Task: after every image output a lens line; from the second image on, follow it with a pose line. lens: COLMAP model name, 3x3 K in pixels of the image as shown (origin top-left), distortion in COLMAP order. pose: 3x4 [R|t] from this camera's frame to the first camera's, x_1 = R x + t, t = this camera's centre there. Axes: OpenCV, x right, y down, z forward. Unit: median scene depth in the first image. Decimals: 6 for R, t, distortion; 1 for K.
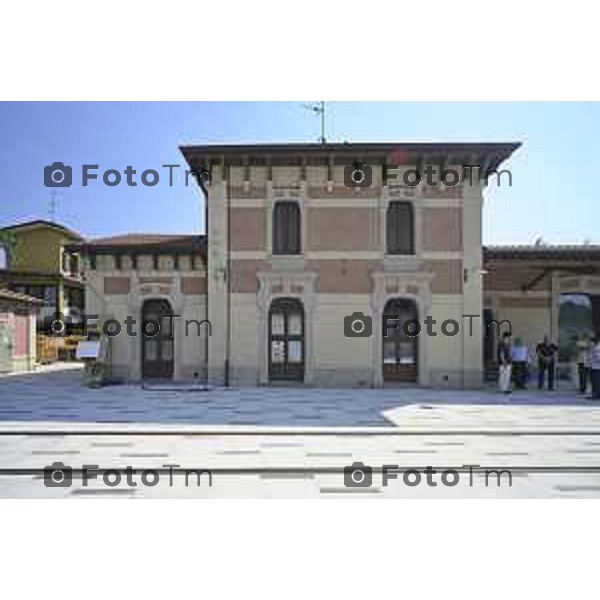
lens RADIAL K [[336.1, 0, 280.7], [0, 336.1, 334.6], [0, 0, 1]] dist [0.026811, -0.002413]
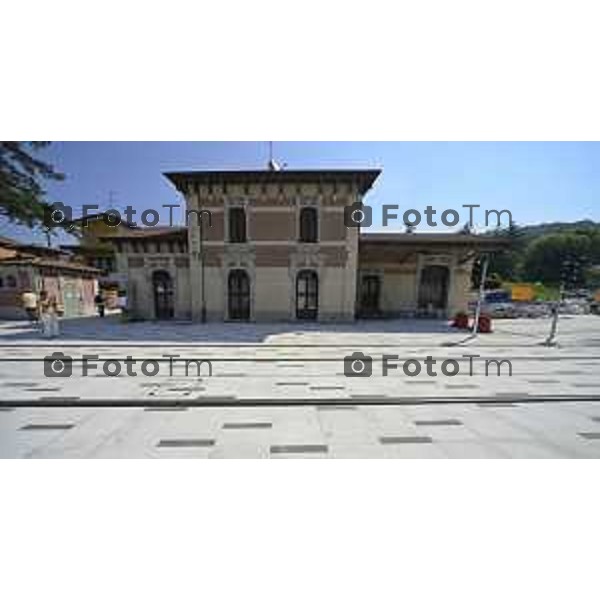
lens RADIAL K [[198.6, 0, 303.1], [0, 198.6, 316.9], [0, 0, 1]] dist [0.013366, -0.000127]
pose [[0.999937, -0.001546, -0.011080, 0.349248], [0.002892, 0.992467, 0.122478, 0.002485], [0.010807, -0.122503, 0.992409, -0.002658]]
